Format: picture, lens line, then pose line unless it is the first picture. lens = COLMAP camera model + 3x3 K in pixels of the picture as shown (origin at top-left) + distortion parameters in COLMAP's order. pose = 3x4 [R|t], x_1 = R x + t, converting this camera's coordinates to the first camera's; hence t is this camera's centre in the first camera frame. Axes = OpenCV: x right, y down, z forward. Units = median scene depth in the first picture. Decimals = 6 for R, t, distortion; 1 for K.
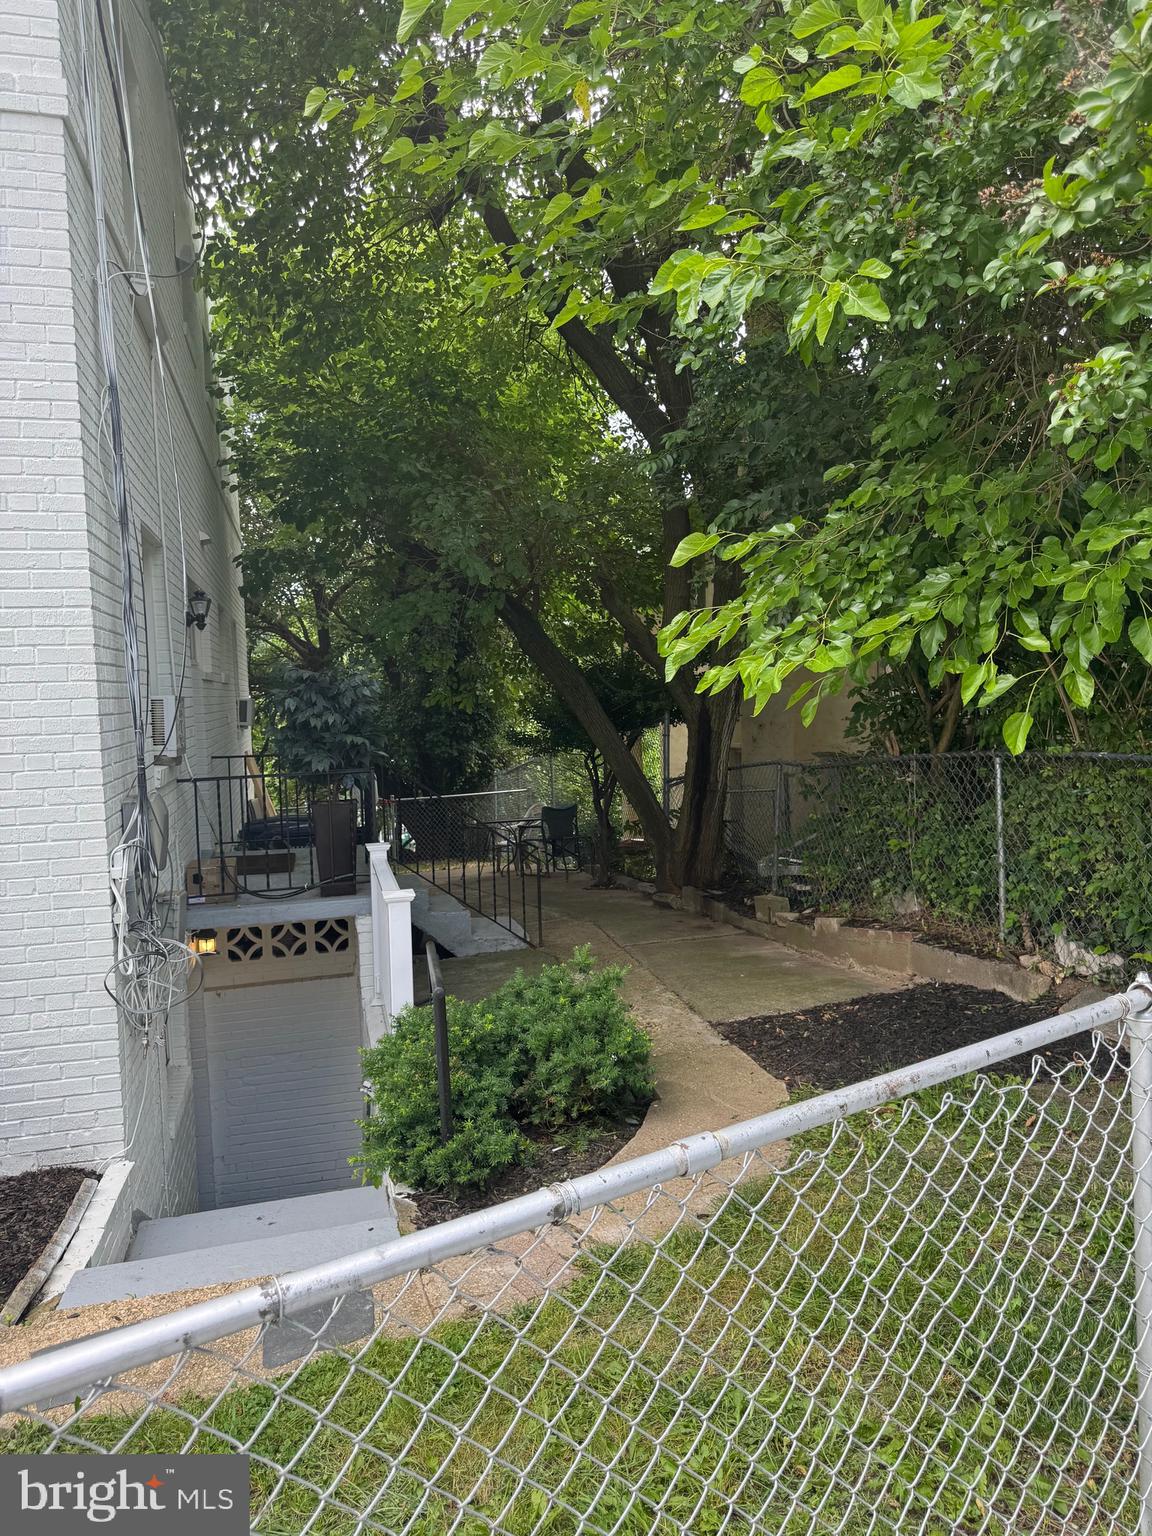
lens RADIAL K [[1072.6, 0, 576.0], [0, 1072.6, 768.0], [0, 0, 1]] dist [0.094978, -0.175156]
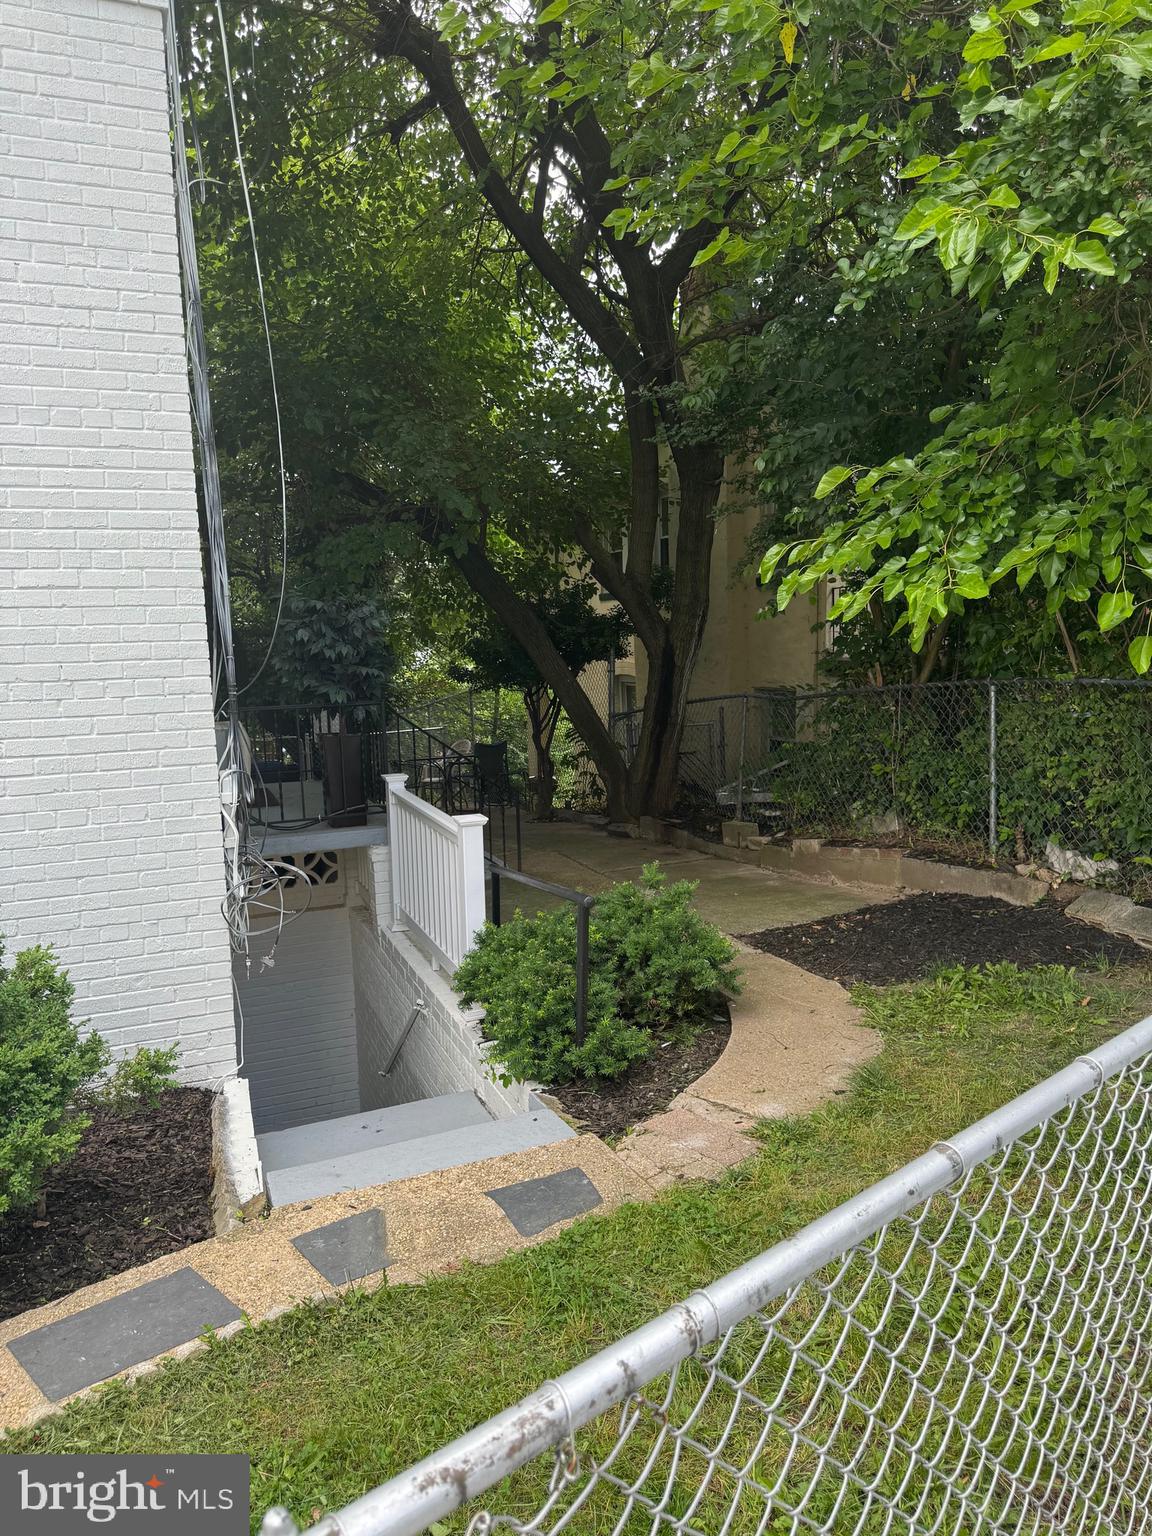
lens RADIAL K [[1049.5, 0, 647.9], [0, 1049.5, 769.5], [0, 0, 1]] dist [0.093343, -0.126170]
pose [[0.992196, -0.012815, 0.124031, -0.107057], [0.005042, 0.998015, 0.062782, 0.007146], [-0.124589, -0.061667, 0.990290, -0.017188]]
